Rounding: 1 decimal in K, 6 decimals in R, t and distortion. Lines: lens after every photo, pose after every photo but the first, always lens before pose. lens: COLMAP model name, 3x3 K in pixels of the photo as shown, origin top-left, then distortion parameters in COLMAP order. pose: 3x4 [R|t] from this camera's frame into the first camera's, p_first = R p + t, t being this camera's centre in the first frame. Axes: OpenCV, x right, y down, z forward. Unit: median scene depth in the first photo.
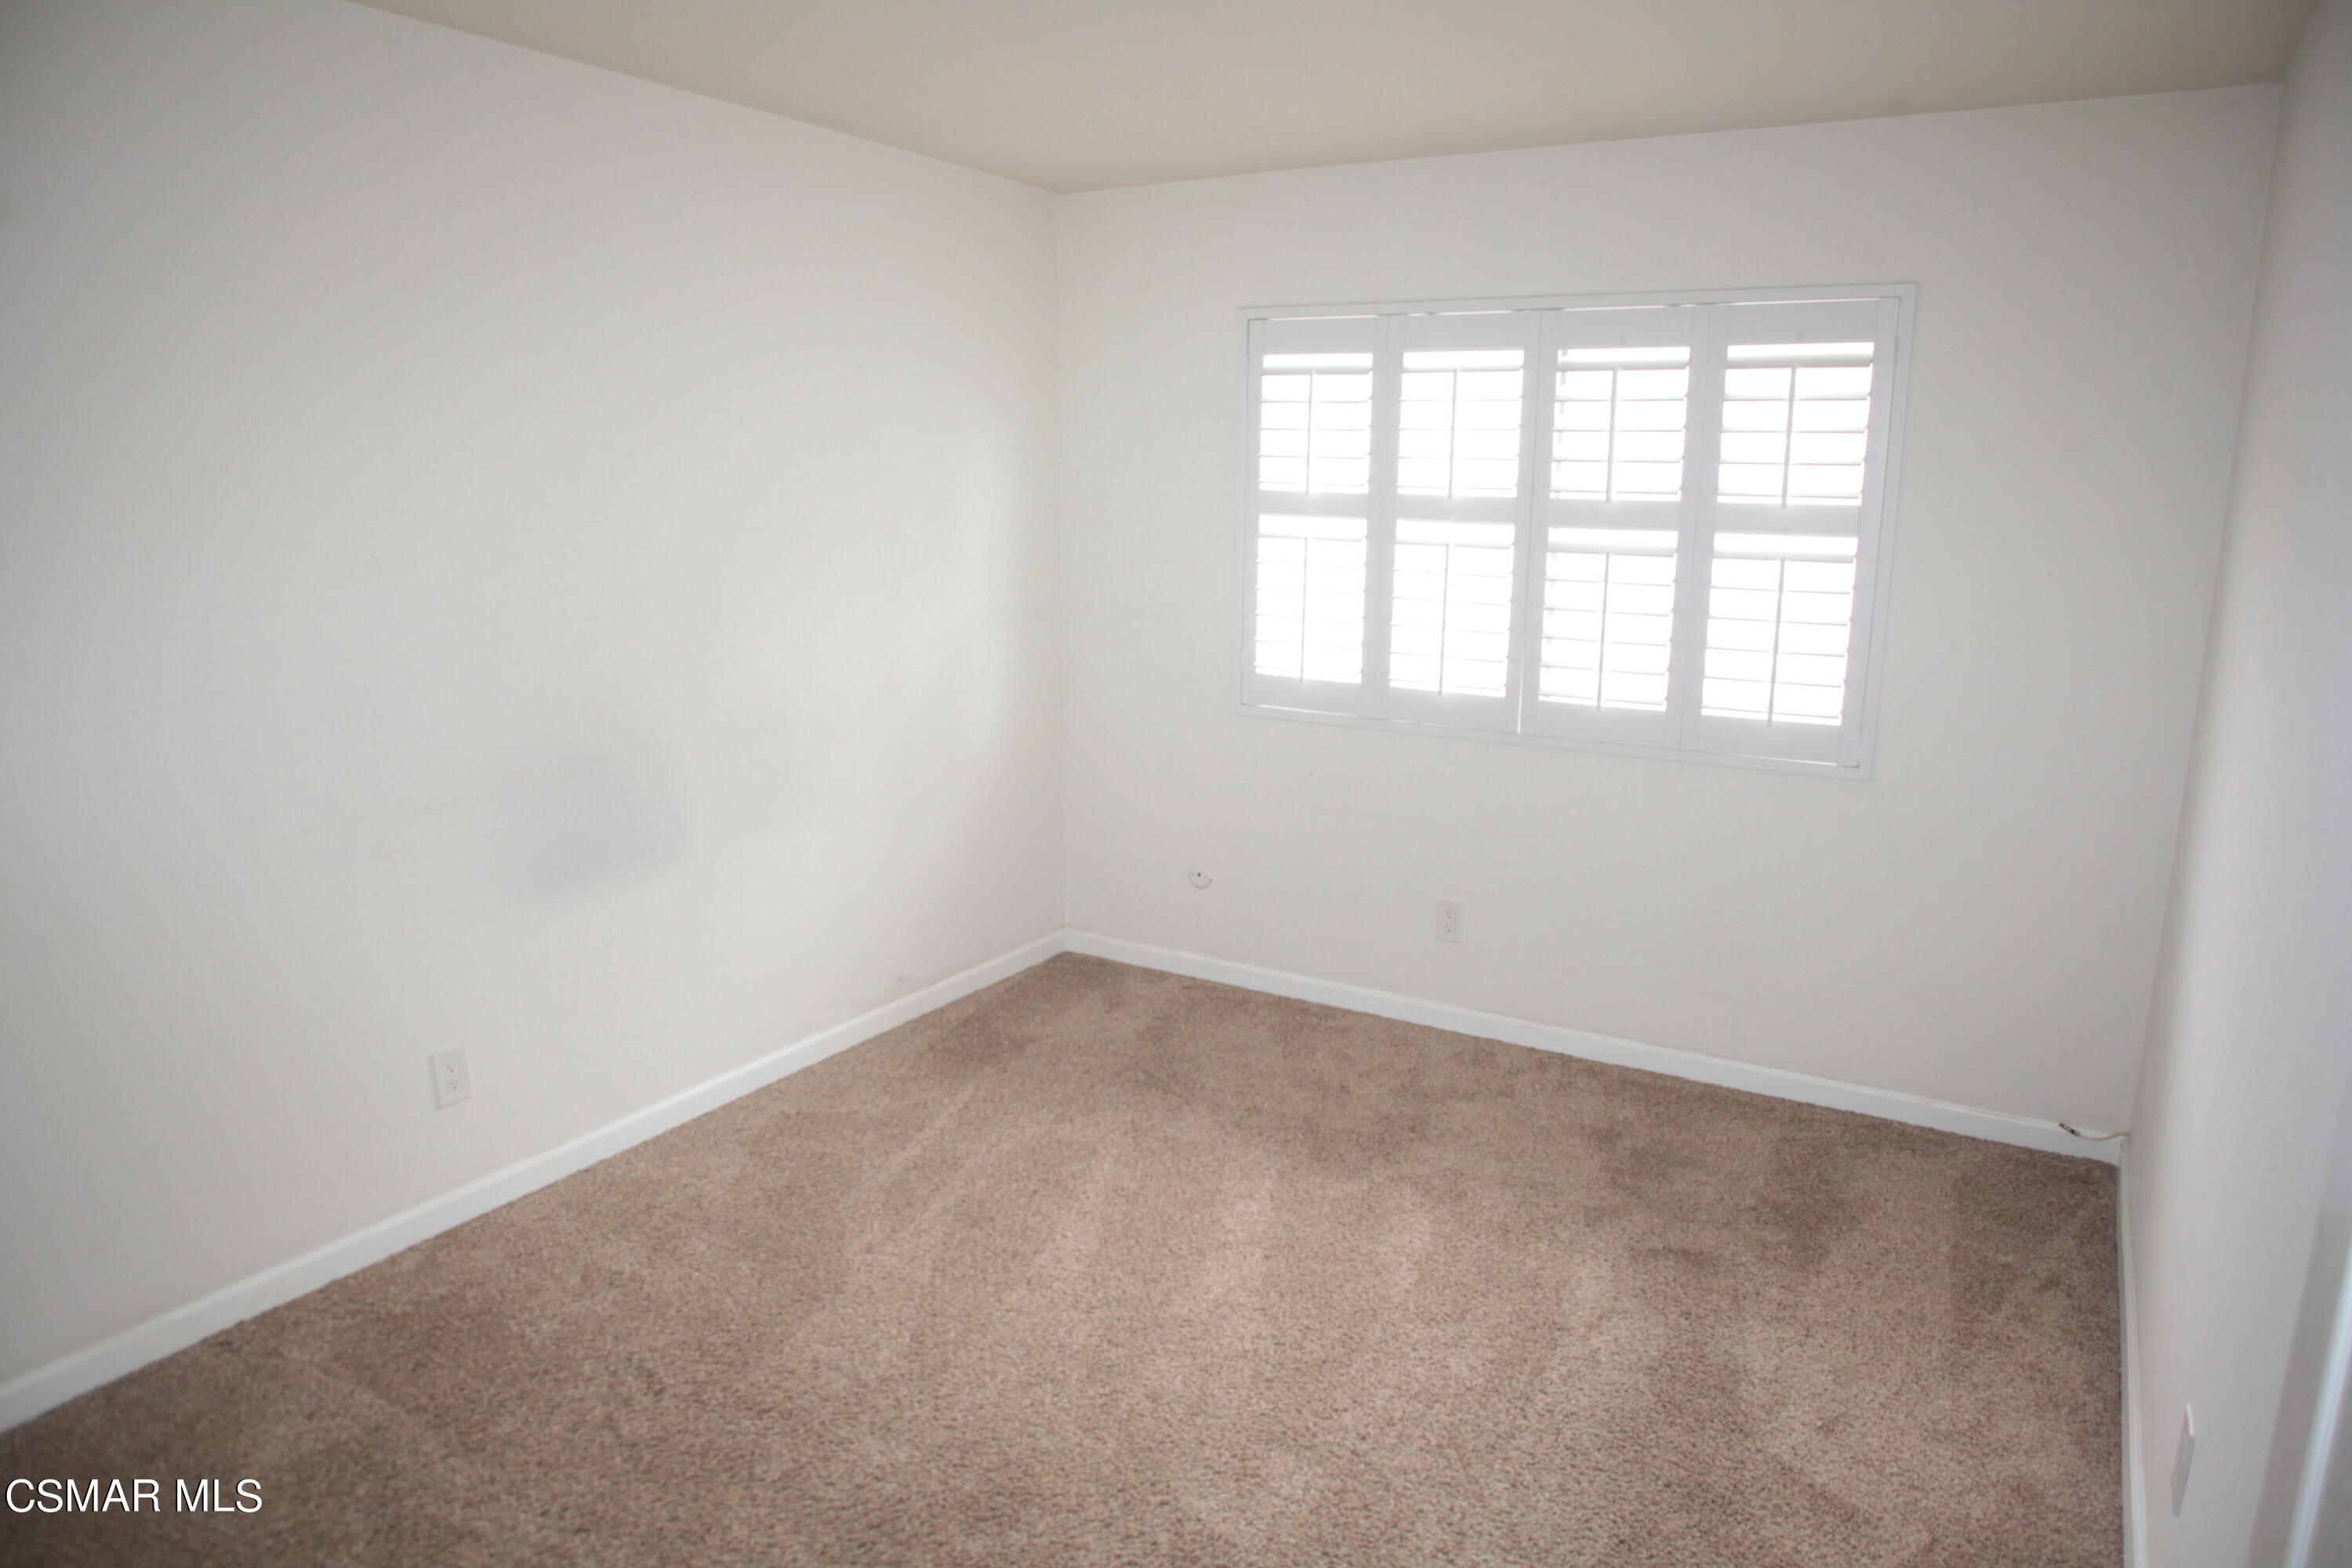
lens RADIAL K [[1548.6, 0, 1111.7], [0, 1548.6, 784.2], [0, 0, 1]] dist [-0.000970, 0.001431]
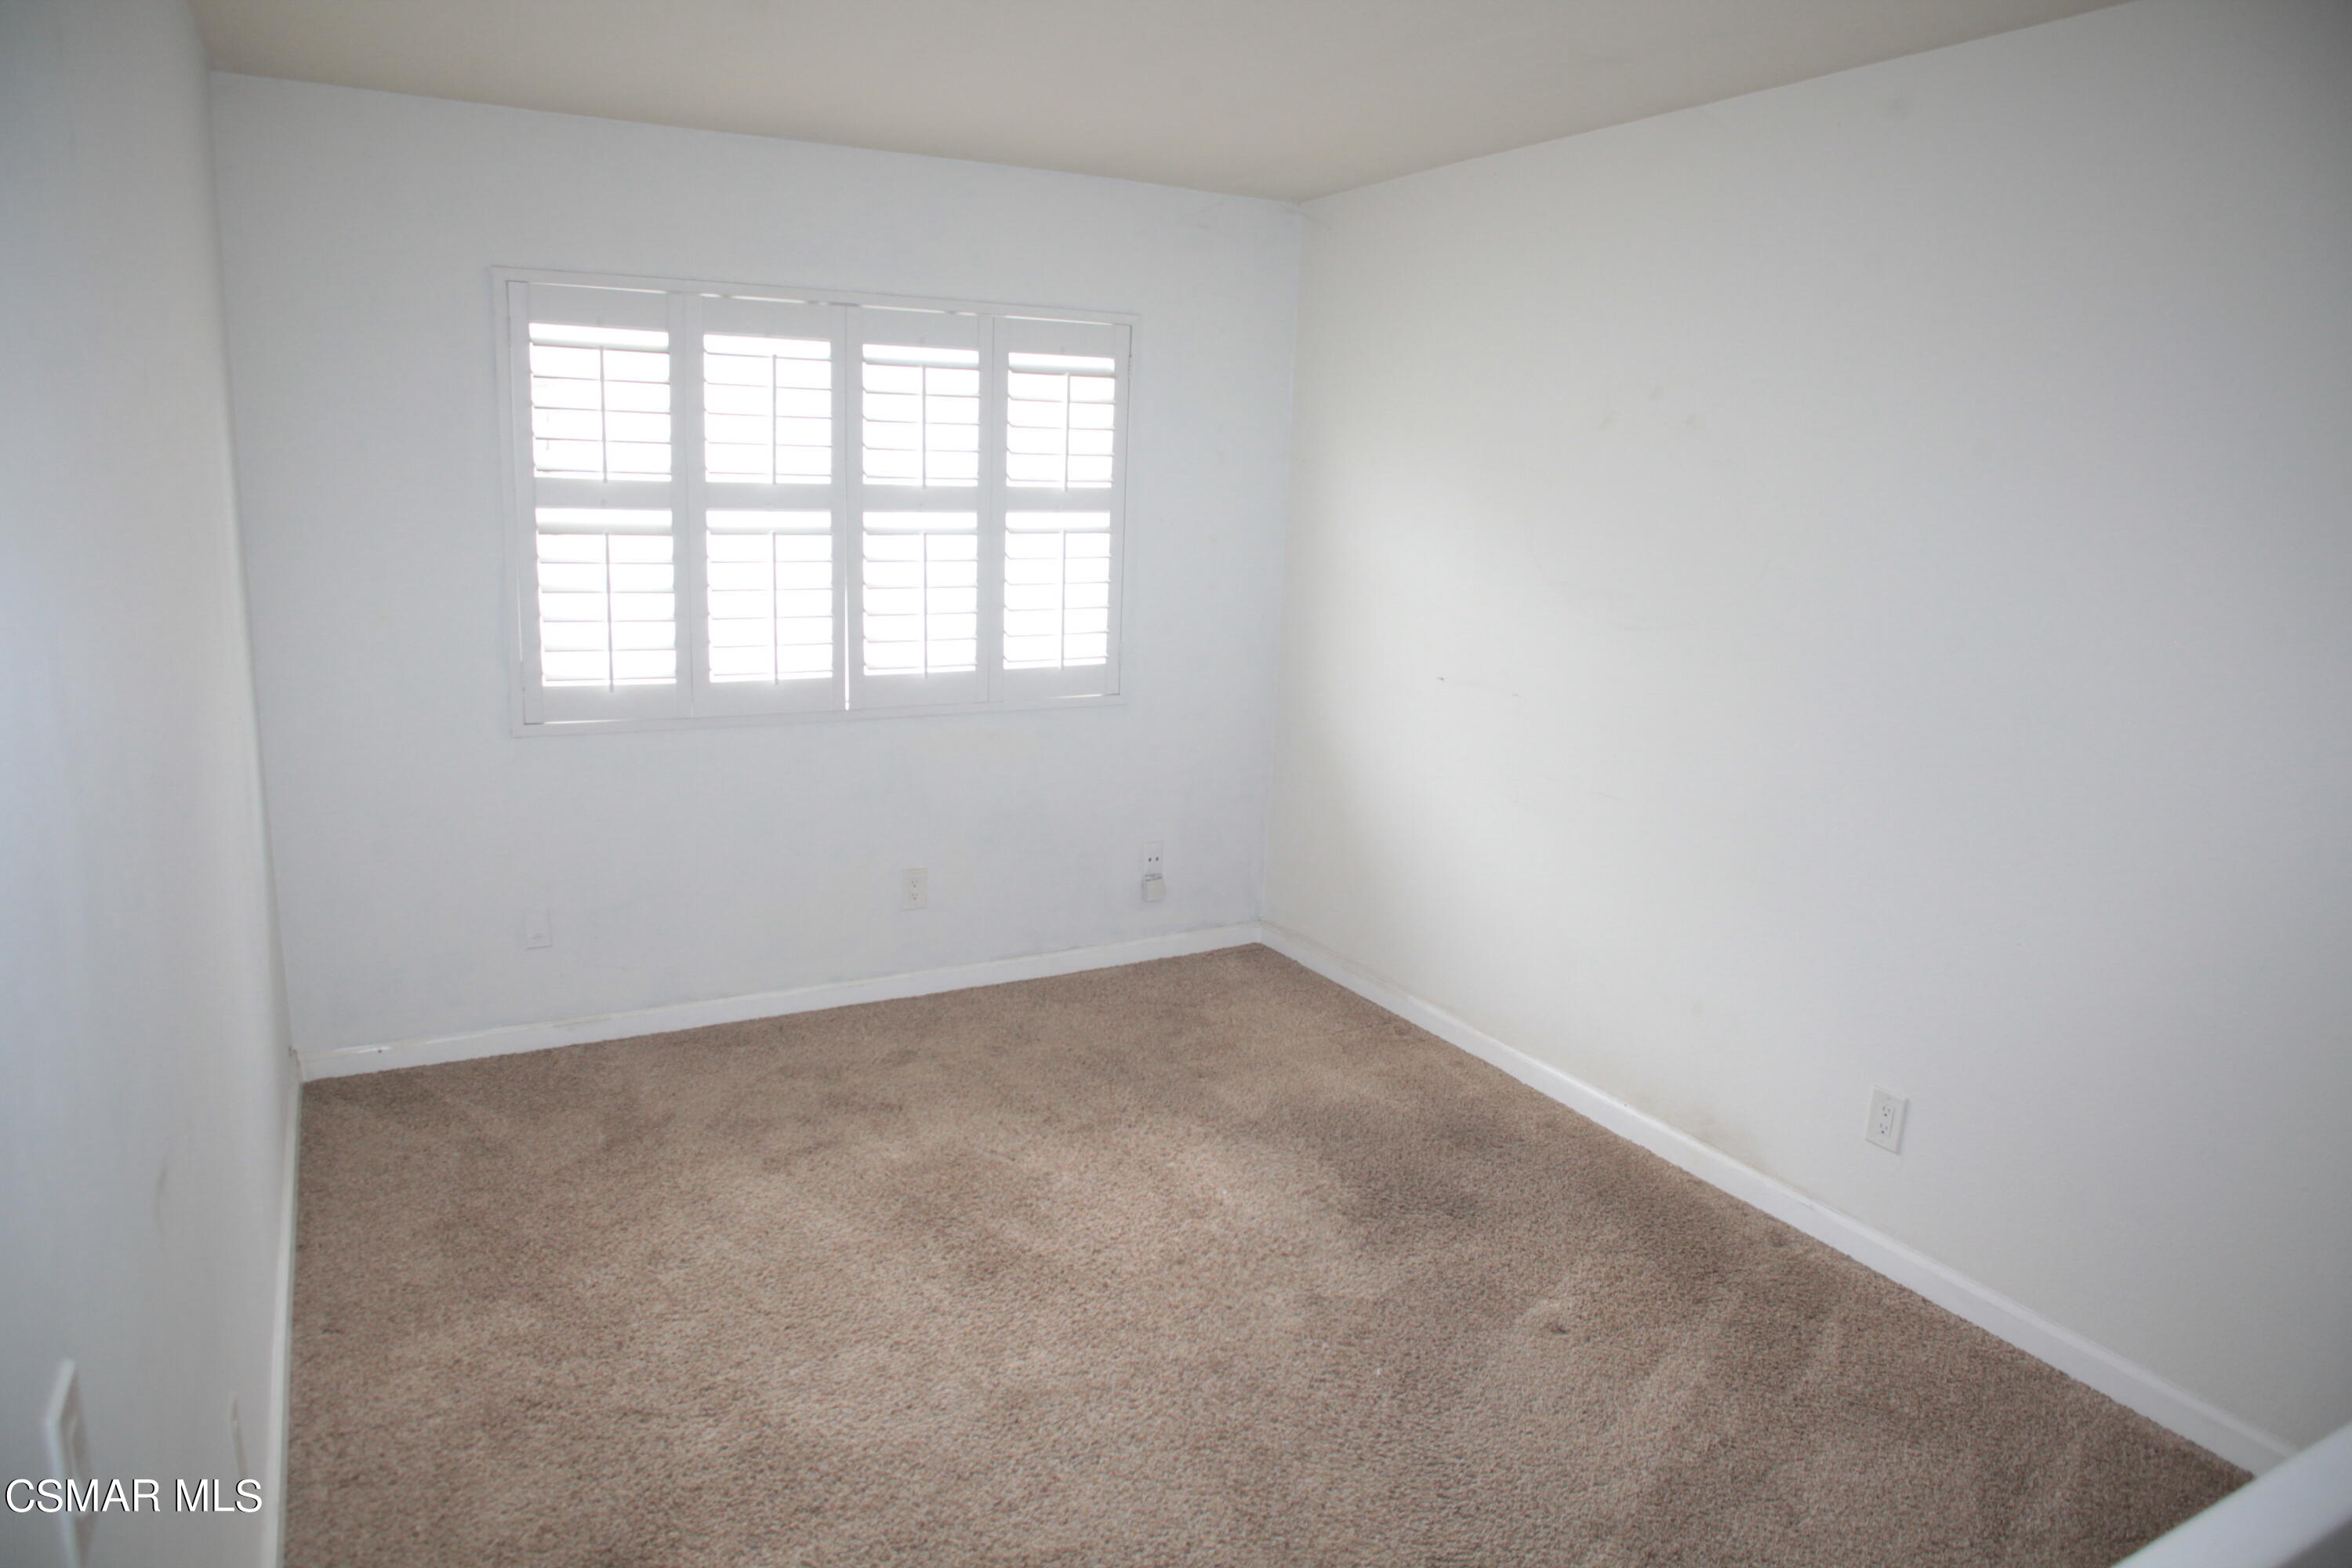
lens RADIAL K [[1548.6, 0, 1111.7], [0, 1548.6, 784.2], [0, 0, 1]] dist [-0.000970, 0.001431]
pose [[0.518869, -0.176362, 0.836464, -0.561691], [0.156742, 0.981526, 0.109718, -0.074018], [-0.840361, 0.074180, 0.536927, 0.307858]]
